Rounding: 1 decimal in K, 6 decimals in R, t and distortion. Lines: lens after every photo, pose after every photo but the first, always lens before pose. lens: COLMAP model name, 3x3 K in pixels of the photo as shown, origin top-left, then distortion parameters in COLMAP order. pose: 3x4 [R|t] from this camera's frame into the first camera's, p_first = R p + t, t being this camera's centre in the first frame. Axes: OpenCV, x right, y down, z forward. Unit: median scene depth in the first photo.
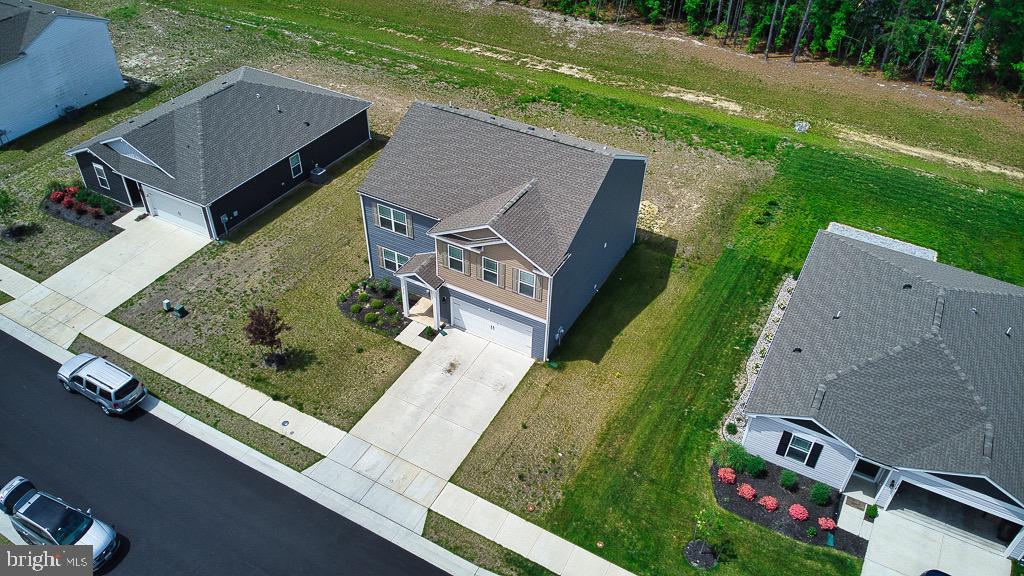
lens RADIAL K [[758.1, 0, 509.1], [0, 758.1, 290.7], [0, 0, 1]] dist [0.110368, -0.243521]
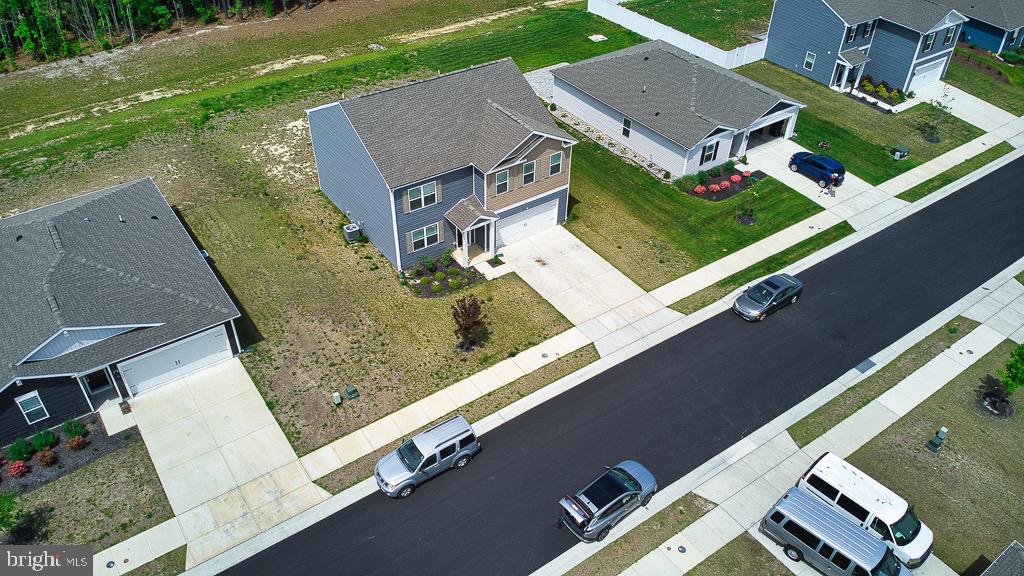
lens RADIAL K [[758.1, 0, 509.1], [0, 758.1, 290.7], [0, 0, 1]] dist [0.110368, -0.243521]
pose [[0.440981, -0.573249, 0.690595, -0.846787], [0.558073, 0.777751, 0.289237, -0.212817], [-0.702916, 0.257854, 0.662888, 0.208496]]
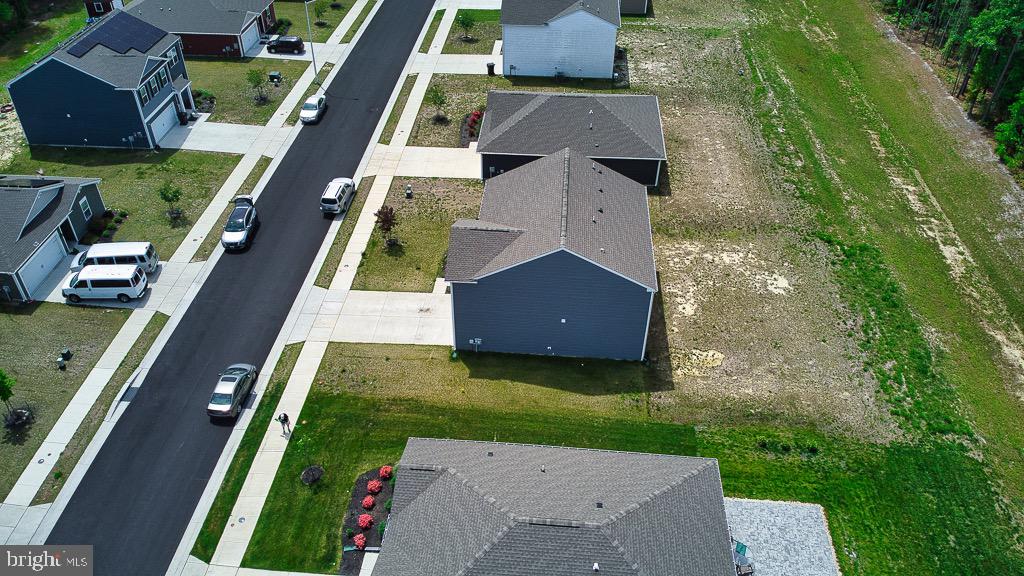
lens RADIAL K [[758.1, 0, 509.1], [0, 758.1, 290.7], [0, 0, 1]] dist [0.110368, -0.243521]
pose [[0.412108, 0.555211, -0.722431, 0.840446], [-0.568963, 0.776112, 0.271904, -0.338282], [0.711652, 0.298983, 0.635737, 0.195312]]
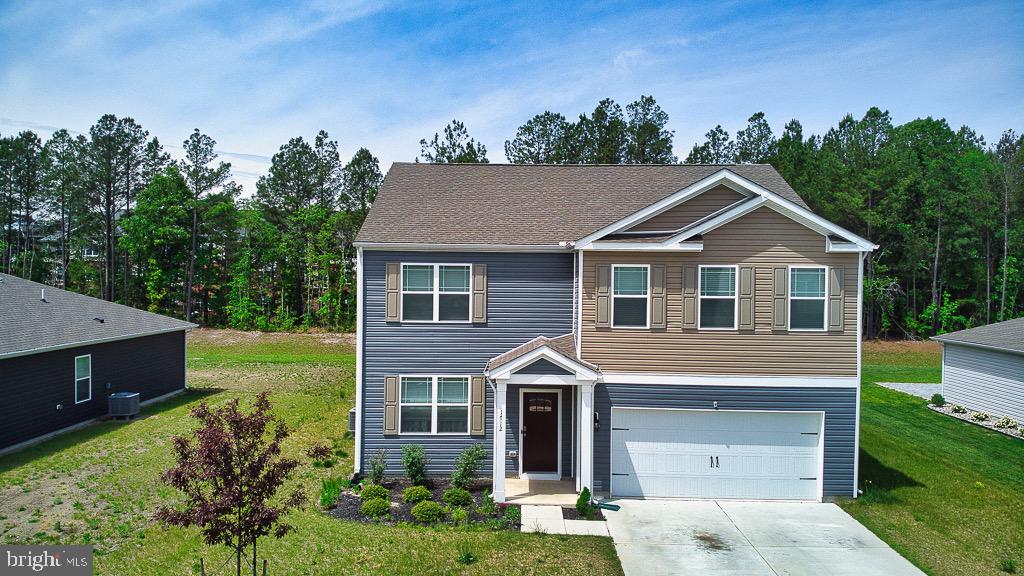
lens RADIAL K [[747.4, 0, 512.0], [0, 747.4, 288.0], [0, 0, 1]] dist [0.183097, -0.371111]
pose [[0.879320, -0.016172, 0.475957, -0.305650], [0.302896, 0.790214, -0.532743, 0.153933], [-0.367492, 0.612617, 0.699749, 0.598167]]
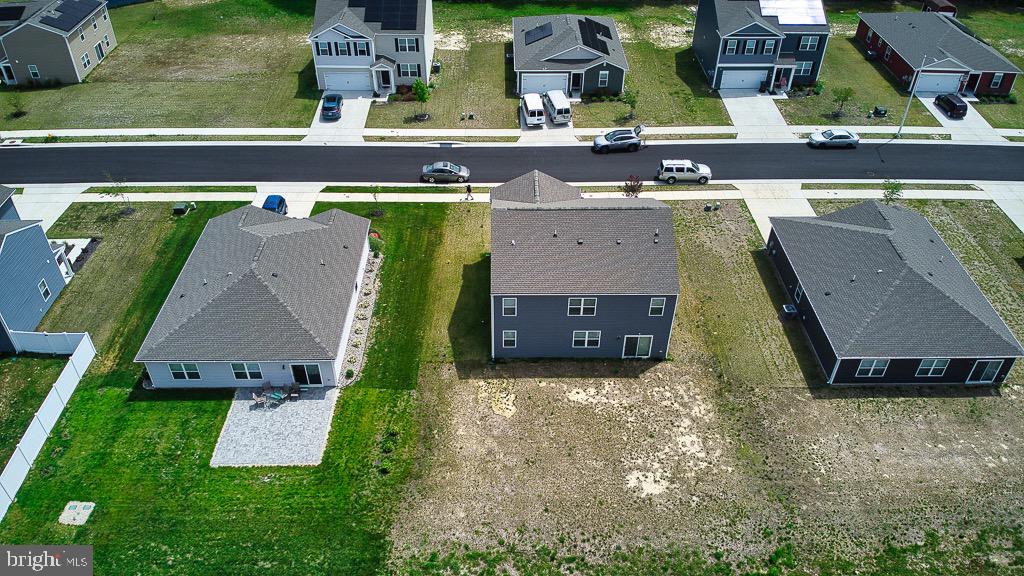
lens RADIAL K [[758.1, 0, 509.1], [0, 758.1, 290.7], [0, 0, 1]] dist [0.110368, -0.243521]
pose [[-0.871260, 0.289095, -0.396649, 0.589673], [-0.324051, 0.268157, 0.907239, -1.171795], [0.368642, 0.918976, -0.139953, 1.147445]]
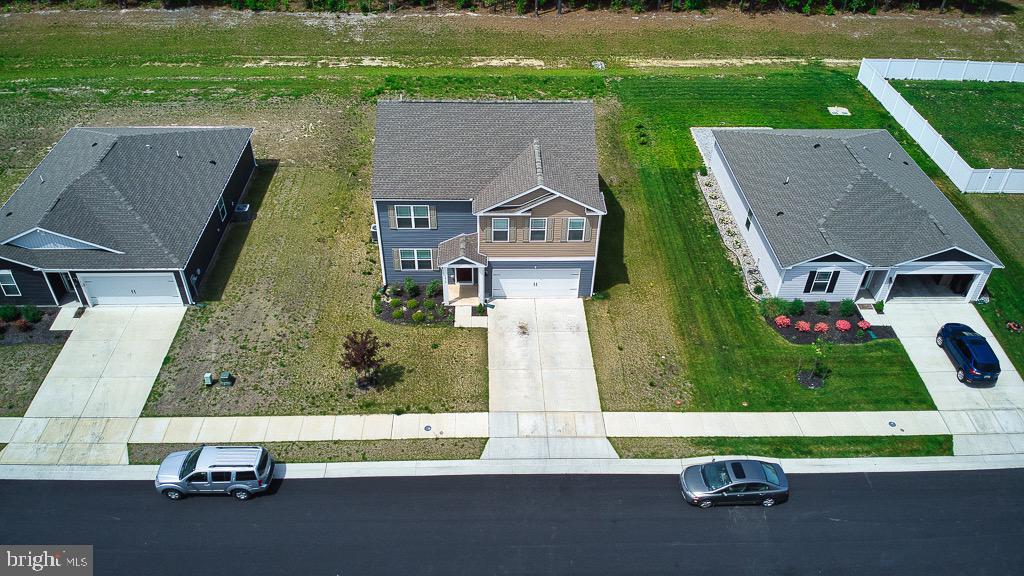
lens RADIAL K [[751.1, 0, 509.1], [0, 751.1, 296.6], [0, 0, 1]] dist [0.139271, -0.303673]
pose [[0.860677, -0.325696, 0.391353, -0.430413], [0.320409, 0.943825, 0.080826, -0.029796], [-0.395693, 0.055827, 0.916684, 0.030715]]
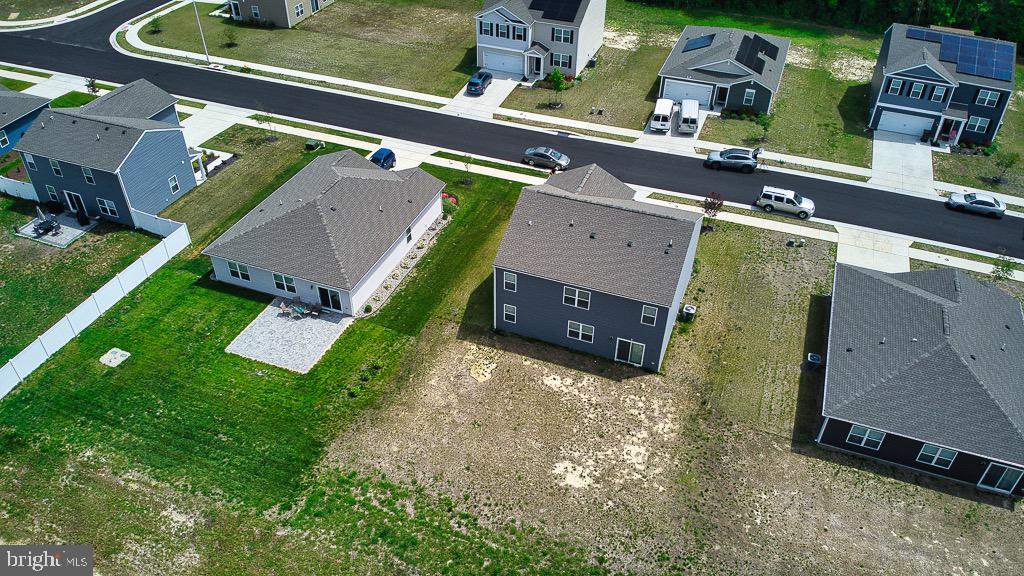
lens RADIAL K [[751.1, 0, 509.1], [0, 751.1, 296.6], [0, 0, 1]] dist [0.139271, -0.303673]
pose [[-0.990388, 0.063584, -0.122835, 0.300251], [-0.106635, 0.214608, 0.970862, -1.272399], [0.088093, 0.974628, -0.205765, 1.273526]]
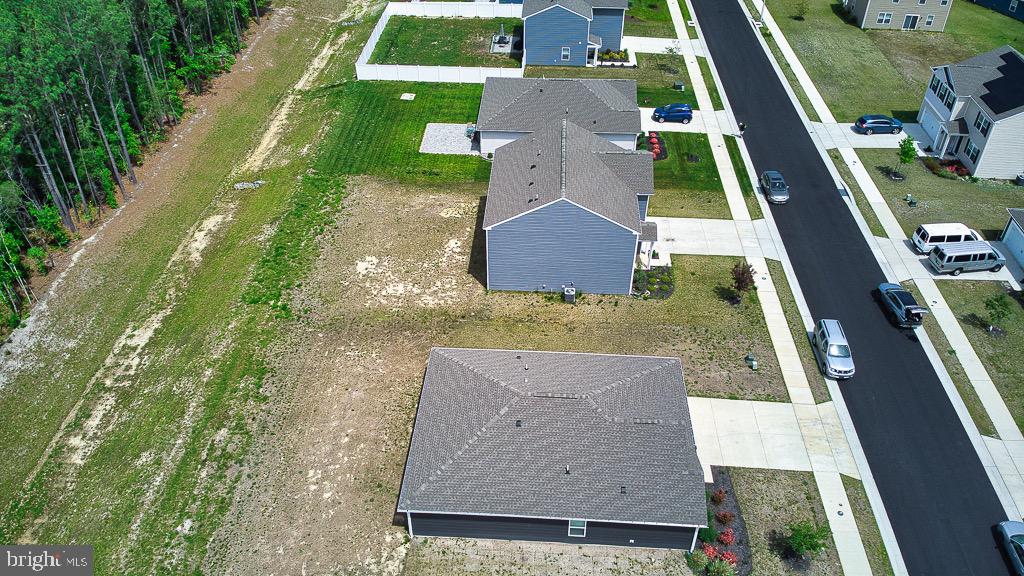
lens RADIAL K [[758.1, 0, 509.1], [0, 758.1, 290.7], [0, 0, 1]] dist [0.110368, -0.243521]
pose [[-0.431355, -0.579143, 0.691756, -1.001991], [0.559852, 0.429432, 0.708628, -1.079538], [-0.707459, 0.692951, 0.138997, 0.957515]]
